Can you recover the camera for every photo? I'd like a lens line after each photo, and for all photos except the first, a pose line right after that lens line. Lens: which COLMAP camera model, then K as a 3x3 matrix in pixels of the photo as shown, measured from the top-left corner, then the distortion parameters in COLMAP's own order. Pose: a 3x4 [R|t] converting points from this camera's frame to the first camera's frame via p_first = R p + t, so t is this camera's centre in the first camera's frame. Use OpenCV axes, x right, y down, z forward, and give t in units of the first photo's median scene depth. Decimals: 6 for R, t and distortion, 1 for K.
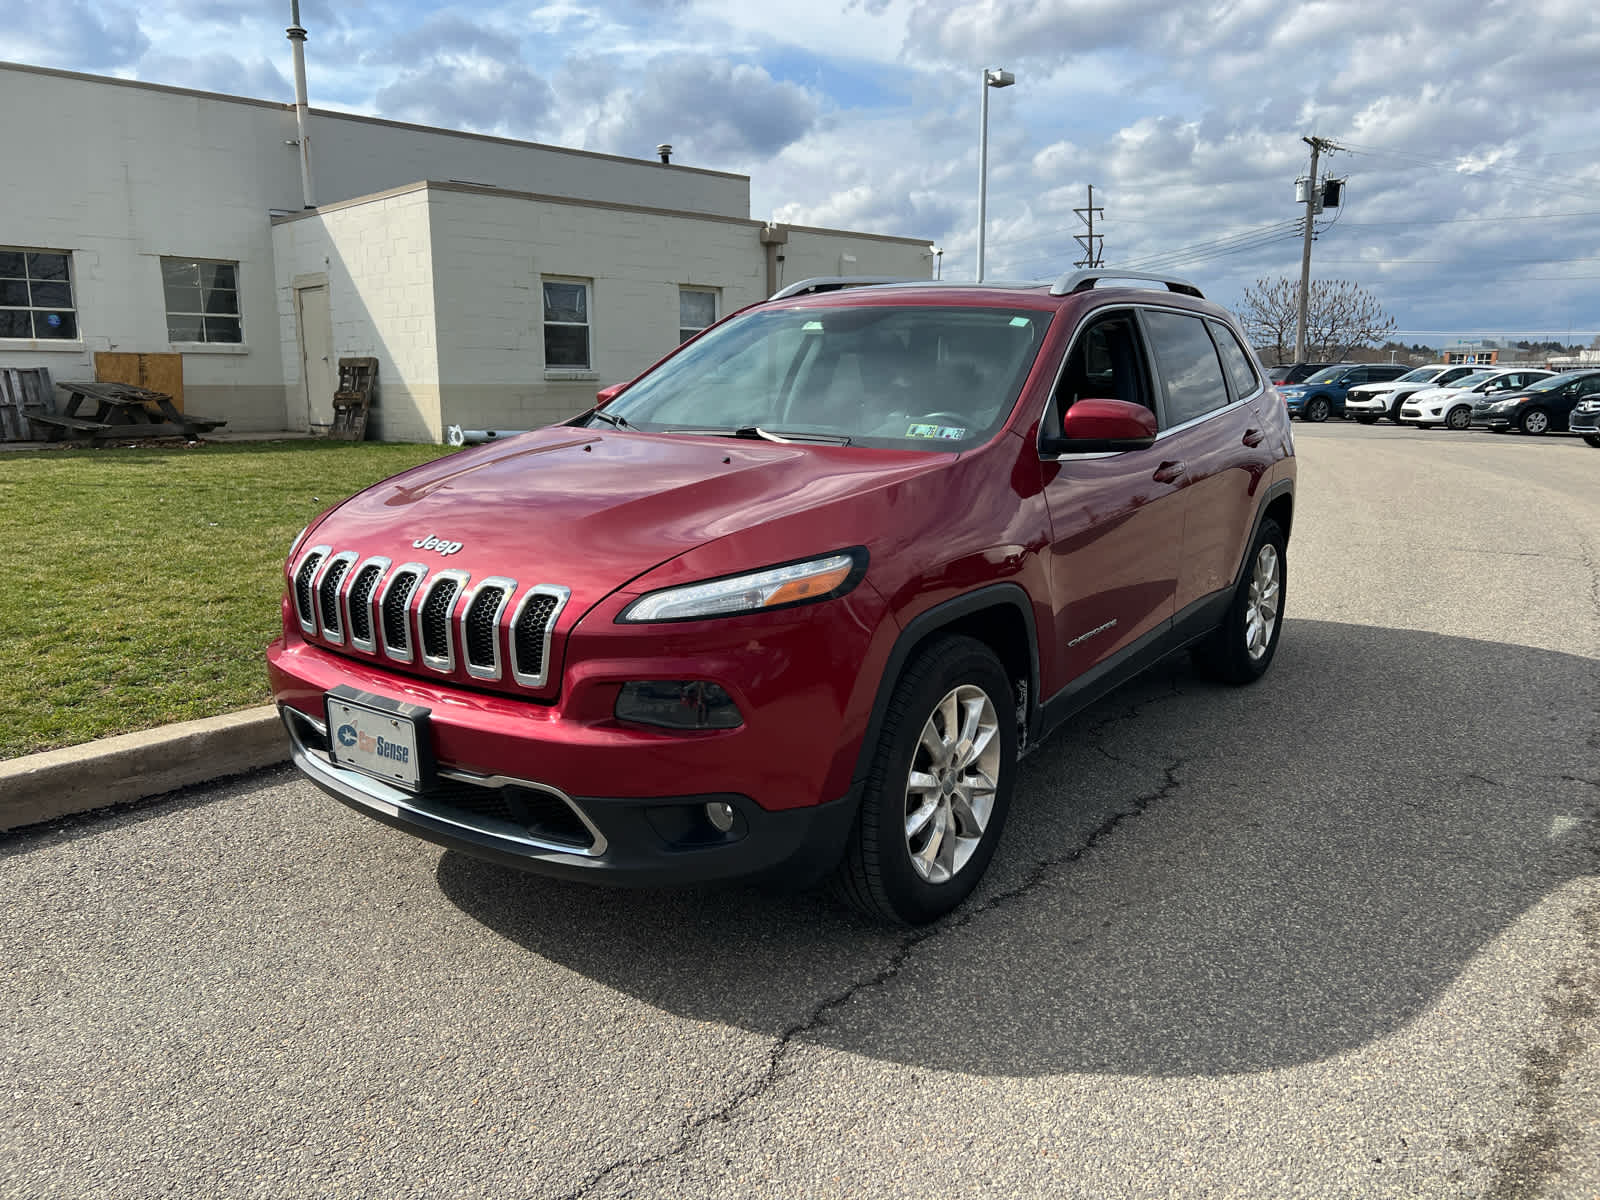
lens RADIAL K [[1220.7, 0, 799.2], [0, 1220.7, 592.1], [0, 0, 1]] dist [0.048054, -0.048917]
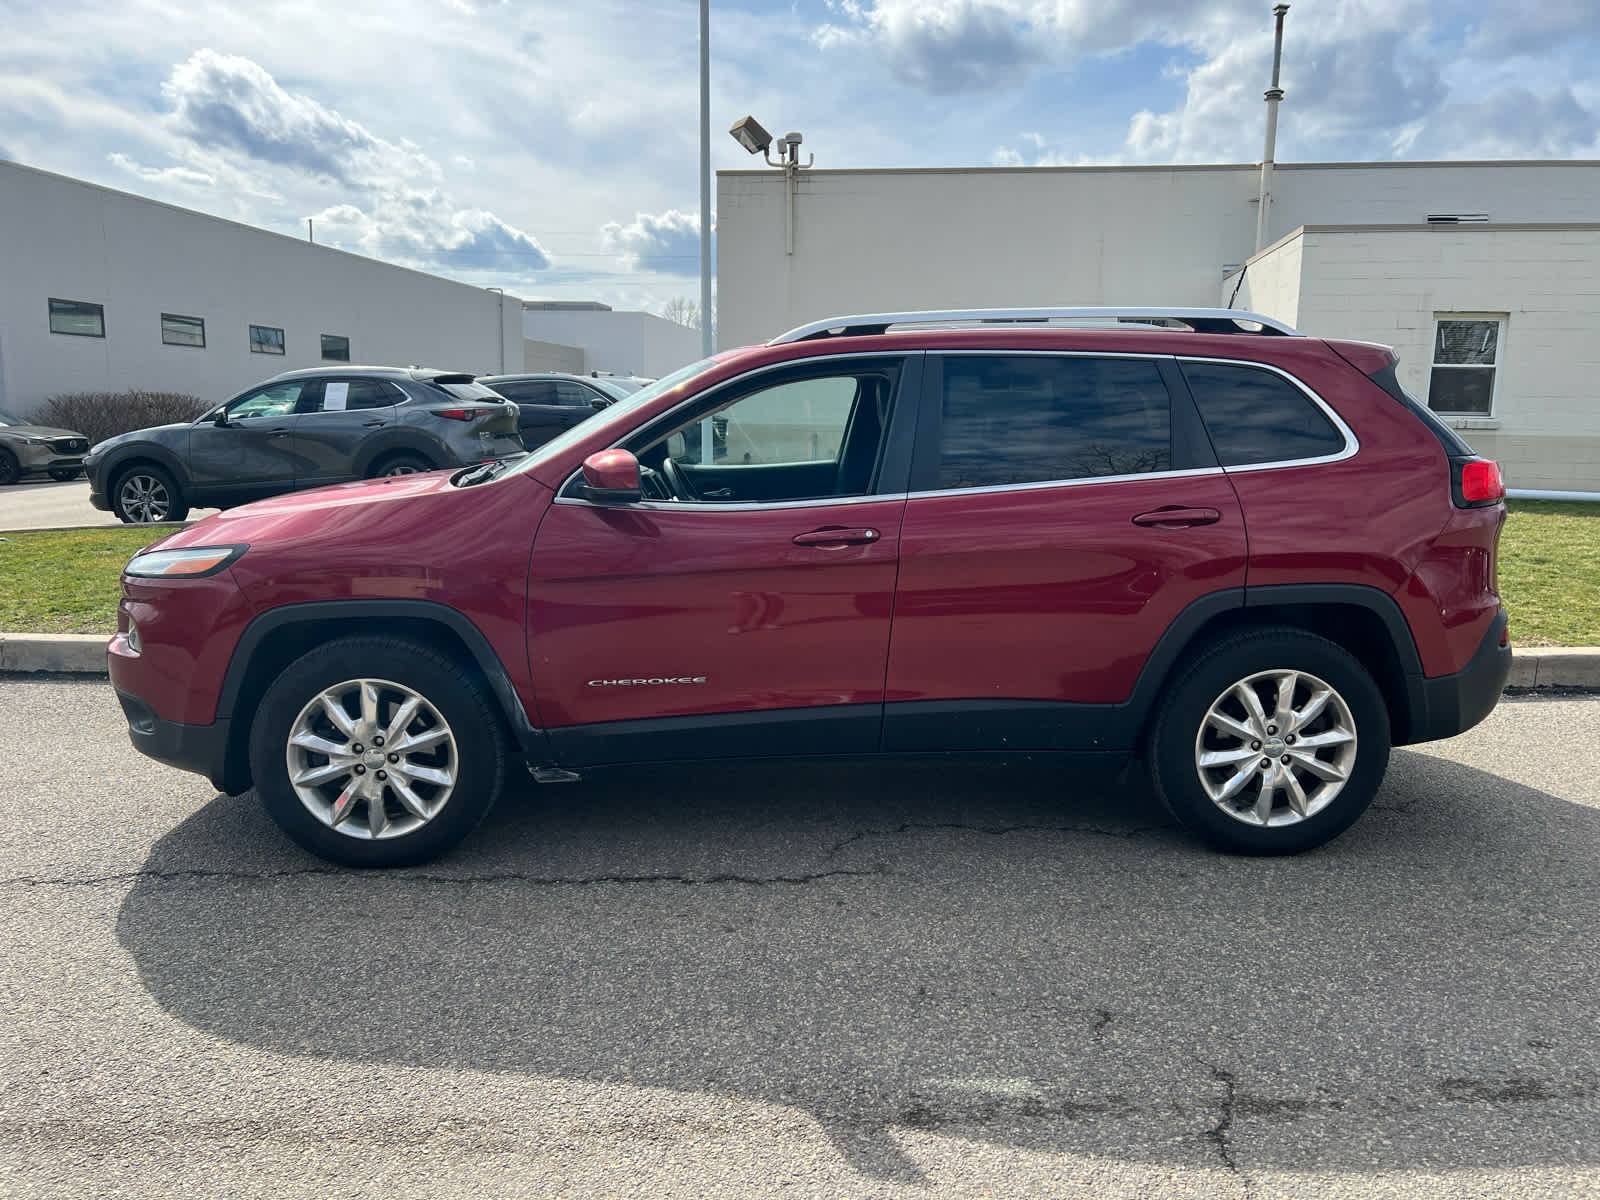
lens RADIAL K [[1193.0, 0, 810.0], [0, 1193.0, 609.1], [0, 0, 1]] dist [0.057480, -0.083085]
pose [[0.614354, 0.139328, -0.776632, 0.232258], [-0.153013, 0.986638, 0.055963, -0.022062], [0.774052, 0.084453, 0.627464, 0.104467]]
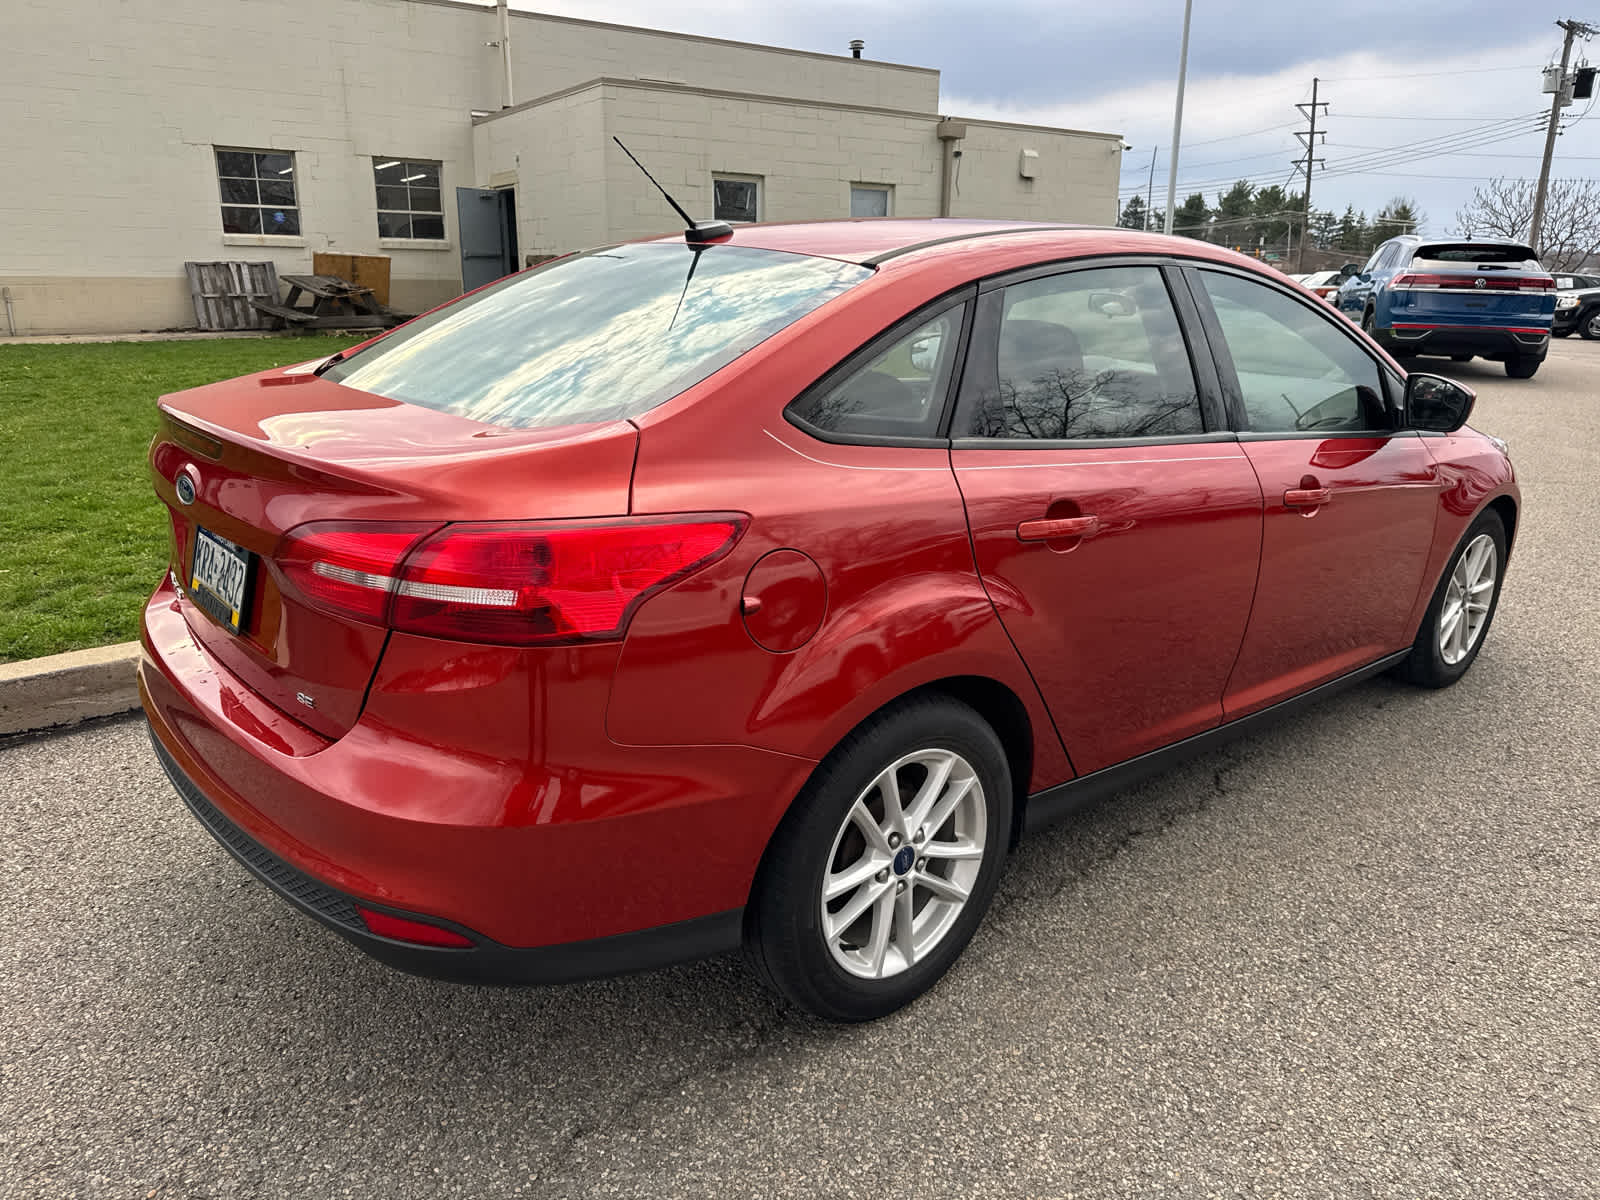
lens RADIAL K [[1140.4, 0, 800.0], [0, 1140.4, 600.0], [0, 0, 1]] dist [0.004785, -0.003970]
pose [[0.984960, 0.058799, -0.162470, 0.035949], [-0.041696, 0.993412, 0.106745, -0.010953], [0.167676, -0.098365, 0.980923, 0.052921]]
